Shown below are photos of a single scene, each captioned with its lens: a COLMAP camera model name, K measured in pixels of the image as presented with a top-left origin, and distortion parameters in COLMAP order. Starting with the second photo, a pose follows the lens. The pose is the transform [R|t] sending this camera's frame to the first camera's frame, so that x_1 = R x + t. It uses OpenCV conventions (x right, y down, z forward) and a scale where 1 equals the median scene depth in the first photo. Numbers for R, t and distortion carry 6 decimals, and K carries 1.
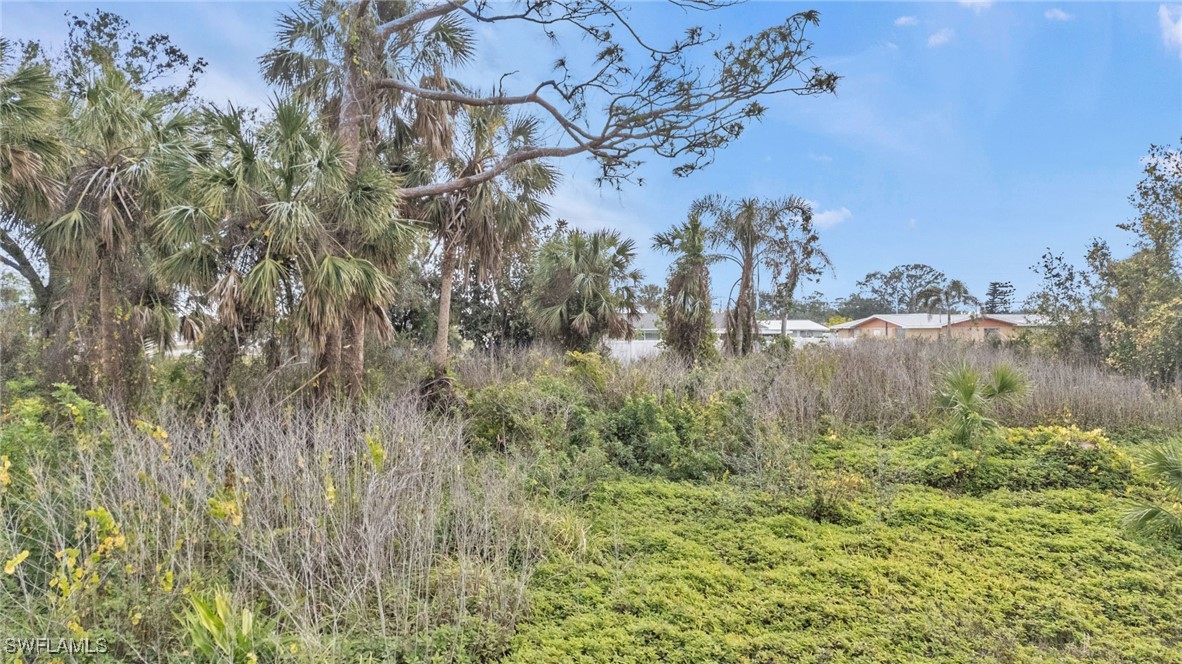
lens RADIAL K [[857.5, 0, 591.0], [0, 857.5, 332.0], [0, 0, 1]] dist [0.076312, -0.080357]
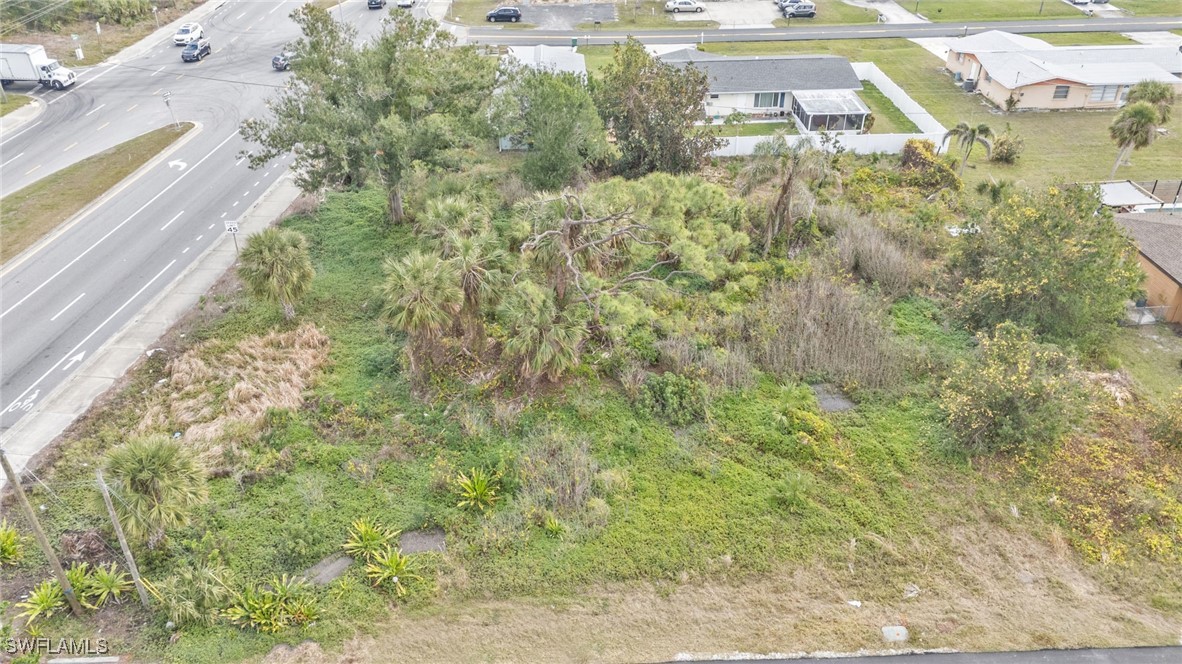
lens RADIAL K [[864.4, 0, 591.0], [0, 864.4, 332.0], [0, 0, 1]] dist [0.070363, -0.063675]
pose [[0.982833, 0.104701, -0.151909, 0.121831], [-0.009533, 0.851093, 0.524928, -0.850033], [0.184249, -0.514469, 0.837481, -0.703141]]
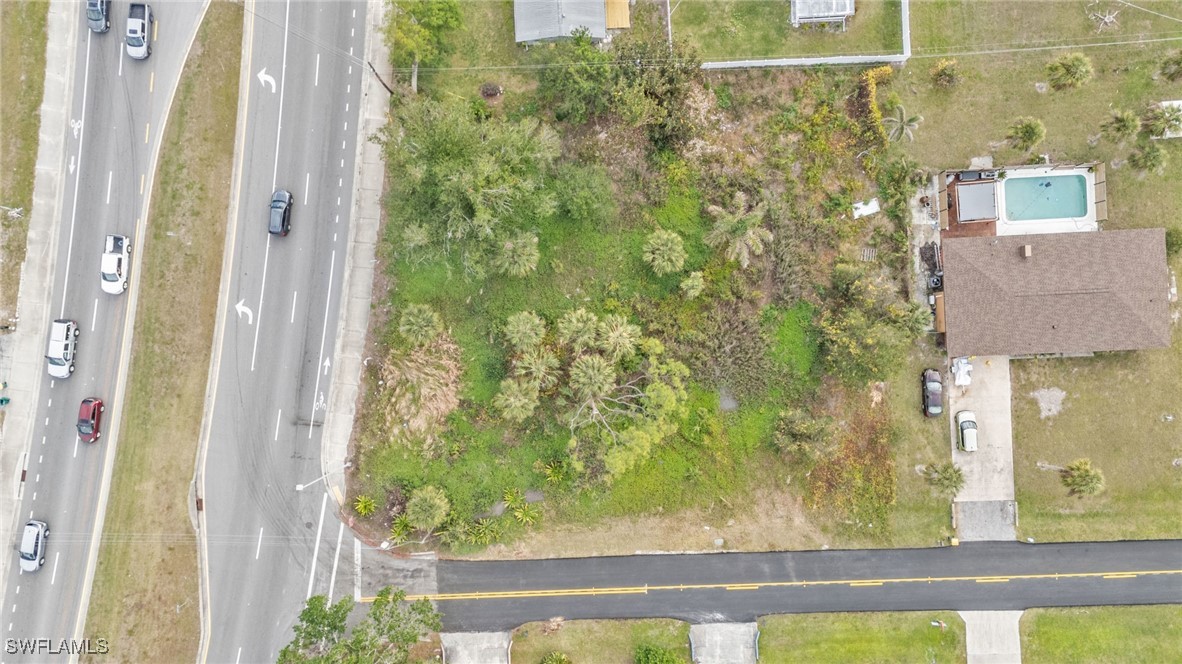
lens RADIAL K [[864.4, 0, 591.0], [0, 864.4, 332.0], [0, 0, 1]] dist [0.070363, -0.063675]
pose [[0.983228, 0.181853, -0.013860, -0.155208], [0.009722, 0.023623, 0.999674, -3.014374], [0.182121, -0.983042, 0.021458, 0.727449]]
